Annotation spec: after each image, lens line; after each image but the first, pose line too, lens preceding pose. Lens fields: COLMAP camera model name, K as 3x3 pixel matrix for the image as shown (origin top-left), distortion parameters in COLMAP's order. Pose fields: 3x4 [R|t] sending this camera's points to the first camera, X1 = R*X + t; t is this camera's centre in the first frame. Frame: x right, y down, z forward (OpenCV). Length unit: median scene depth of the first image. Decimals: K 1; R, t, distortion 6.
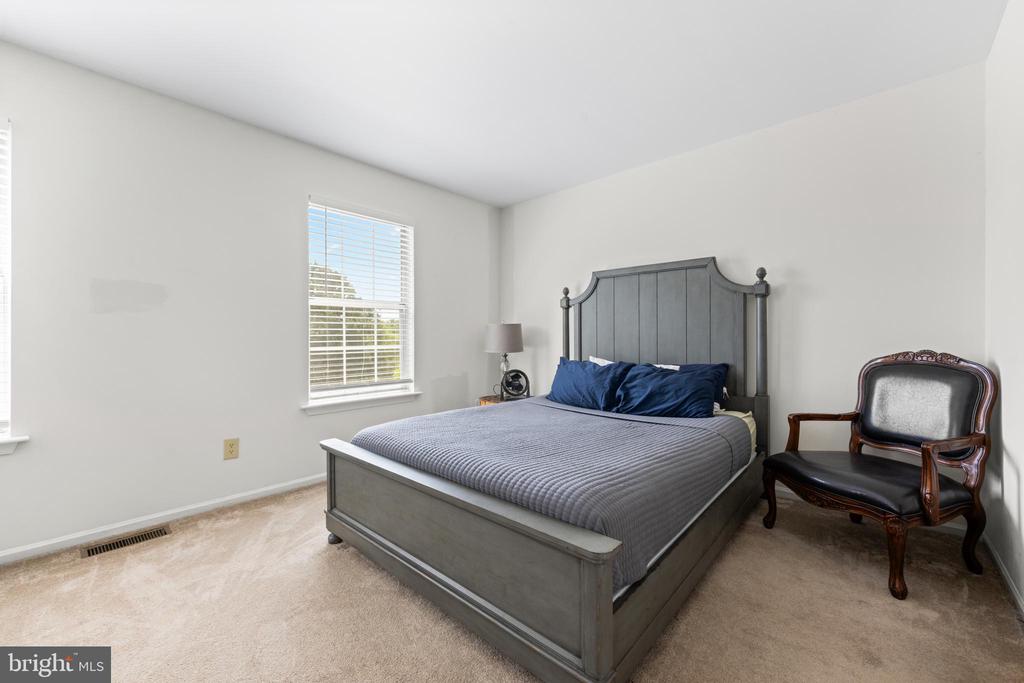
lens RADIAL K [[404.6, 0, 511.4], [0, 404.6, 340.1], [0, 0, 1]] dist [-0.000221, -0.000022]
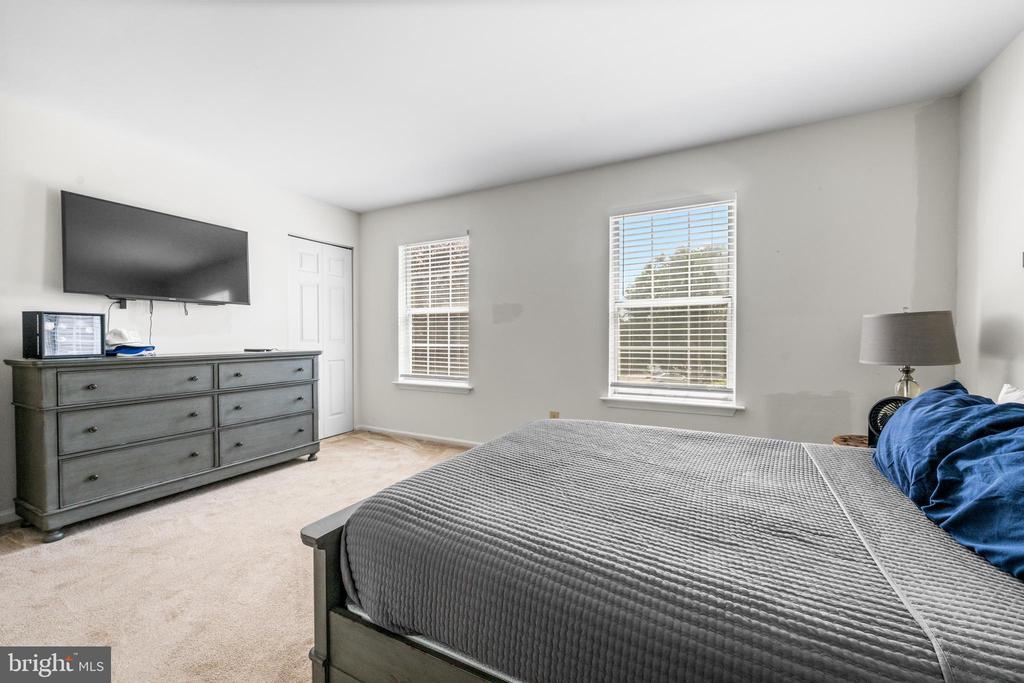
lens RADIAL K [[404.6, 0, 512.4], [0, 404.6, 341.3], [0, 0, 1]] dist [-0.000221, -0.000022]
pose [[0.247487, 0.010487, -0.968834, 0.663463], [-0.006125, 0.999938, 0.009259, -0.005959], [0.968872, 0.003643, 0.247536, 0.586943]]
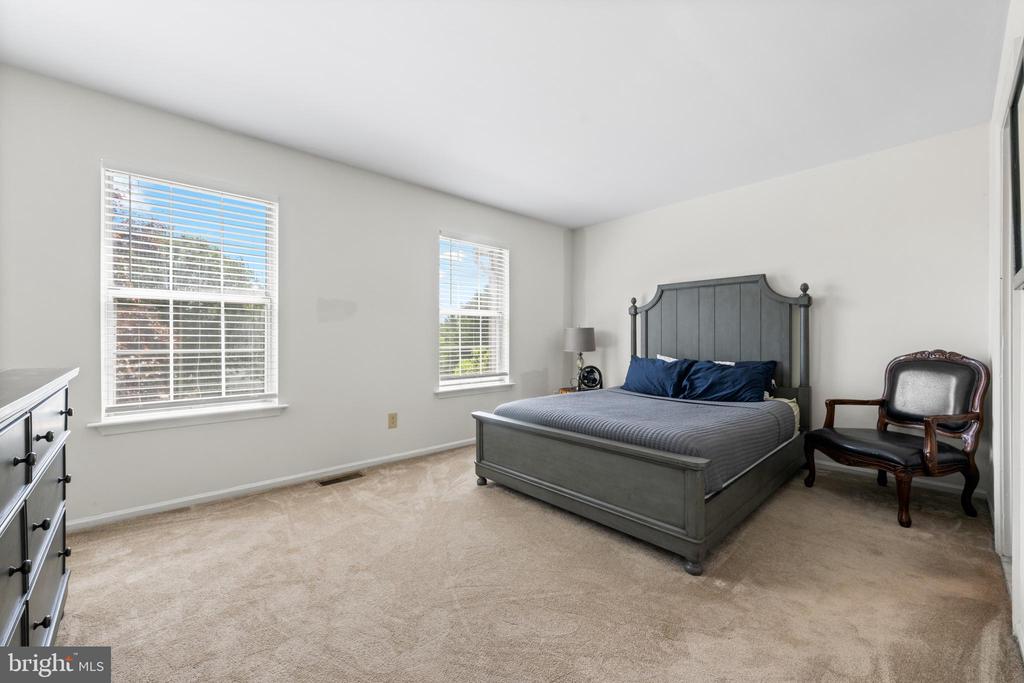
lens RADIAL K [[404.6, 0, 510.3], [0, 404.6, 341.8], [0, 0, 1]] dist [-0.000221, -0.000022]
pose [[0.996114, 0.002152, -0.088051, -0.198943], [-0.002072, 0.999997, 0.001006, 0.000816], [0.088053, -0.000820, 0.996115, -0.366156]]
